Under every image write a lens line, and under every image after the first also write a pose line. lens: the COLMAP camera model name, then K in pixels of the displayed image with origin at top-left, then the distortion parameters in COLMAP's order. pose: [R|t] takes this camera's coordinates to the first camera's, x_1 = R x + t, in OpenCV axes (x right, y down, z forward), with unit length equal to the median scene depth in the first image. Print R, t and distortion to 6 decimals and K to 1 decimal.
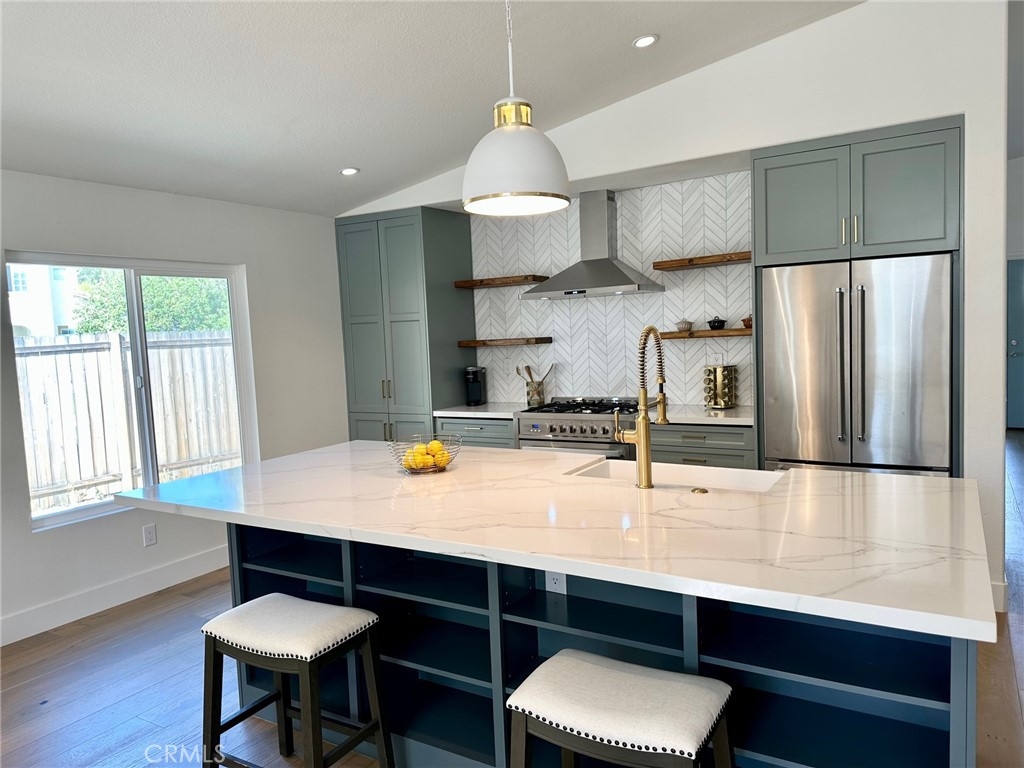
lens RADIAL K [[722.3, 0, 502.1], [0, 722.3, 387.2], [0, 0, 1]] dist [0.114290, -0.006108]
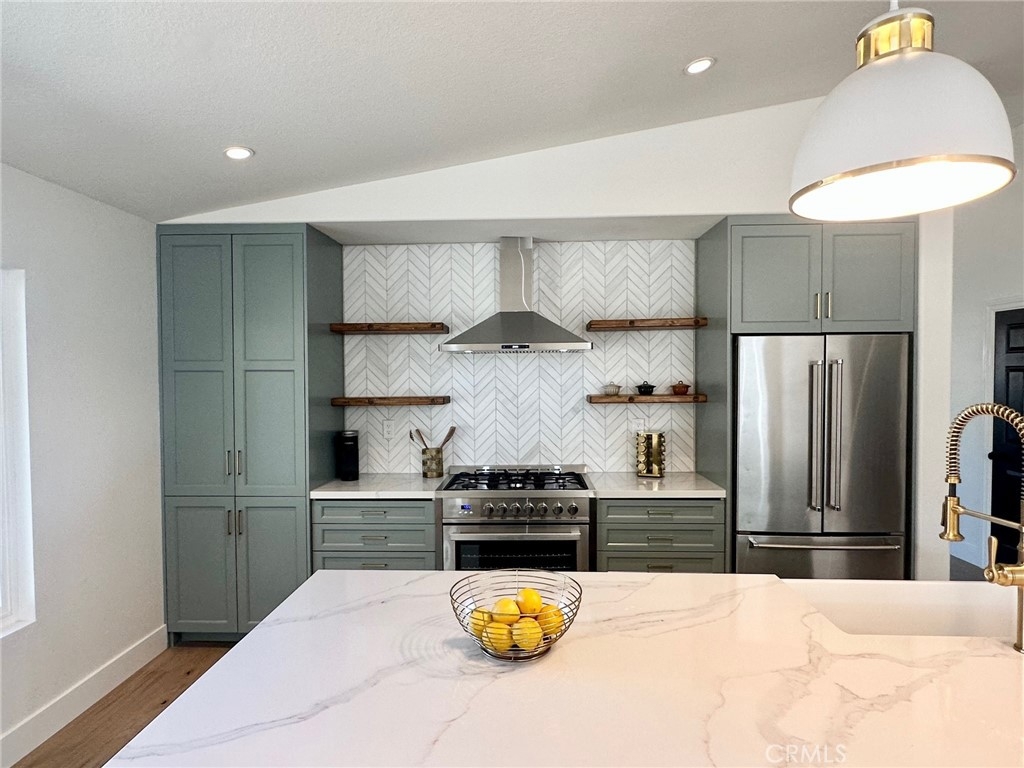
lens RADIAL K [[591.3, 0, 508.6], [0, 591.3, 383.9], [0, 0, 1]] dist [-0.003921, 0.001826]
pose [[0.868561, 0.031358, 0.494589, -0.224353], [0.006578, 0.997179, -0.074775, -0.031344], [-0.495539, 0.068200, 0.865904, 0.361347]]
